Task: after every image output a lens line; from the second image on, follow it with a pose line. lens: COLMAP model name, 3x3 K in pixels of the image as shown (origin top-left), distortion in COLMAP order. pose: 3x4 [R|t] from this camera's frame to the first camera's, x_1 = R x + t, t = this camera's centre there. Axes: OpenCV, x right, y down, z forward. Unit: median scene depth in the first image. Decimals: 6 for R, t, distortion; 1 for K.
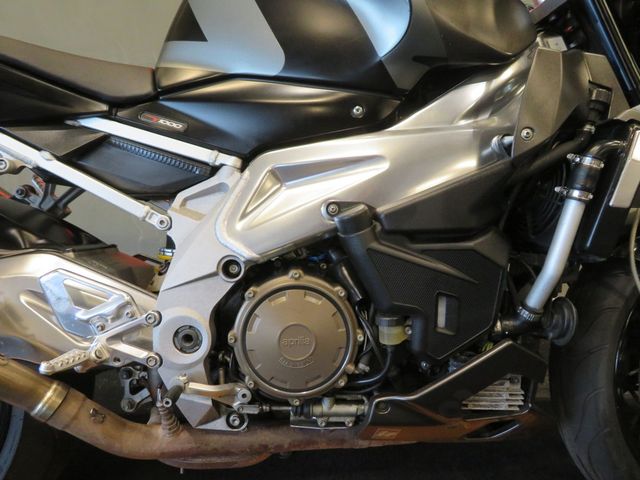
lens RADIAL K [[457.0, 0, 322.0], [0, 457.0, 242.3], [0, 0, 1]] dist [-0.002267, 0.002887]
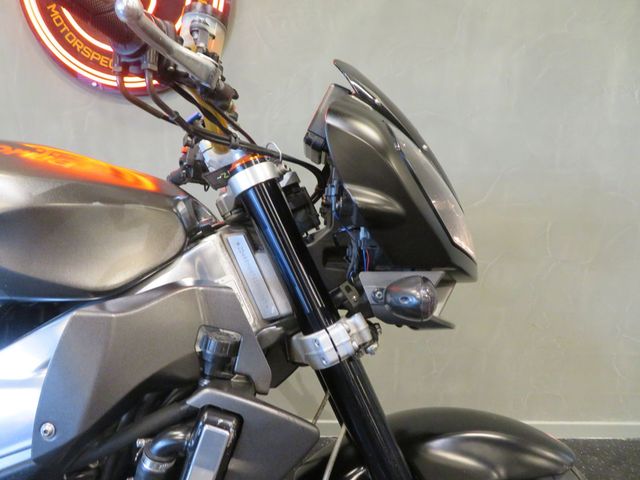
lens RADIAL K [[457.0, 0, 322.0], [0, 457.0, 242.3], [0, 0, 1]] dist [-0.002267, 0.002887]
pose [[0.999399, 0.029019, -0.018954, 0.790938], [-0.030192, 0.997439, -0.064836, -0.448998], [0.017024, 0.065370, 0.997716, 0.203742]]
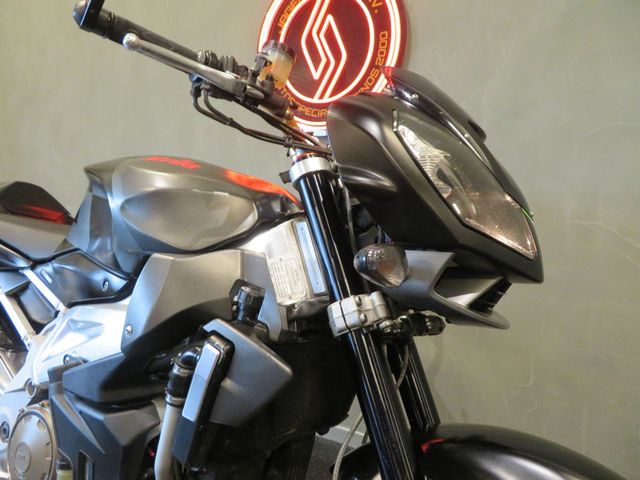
lens RADIAL K [[464.7, 0, 320.0], [0, 464.7, 240.0], [0, 0, 1]] dist [-0.011475, -0.001160]
pose [[0.825646, 0.049668, -0.561997, 1.288973], [-0.149269, 0.979852, -0.132697, -0.328007], [0.544084, 0.193450, 0.816425, 0.240387]]
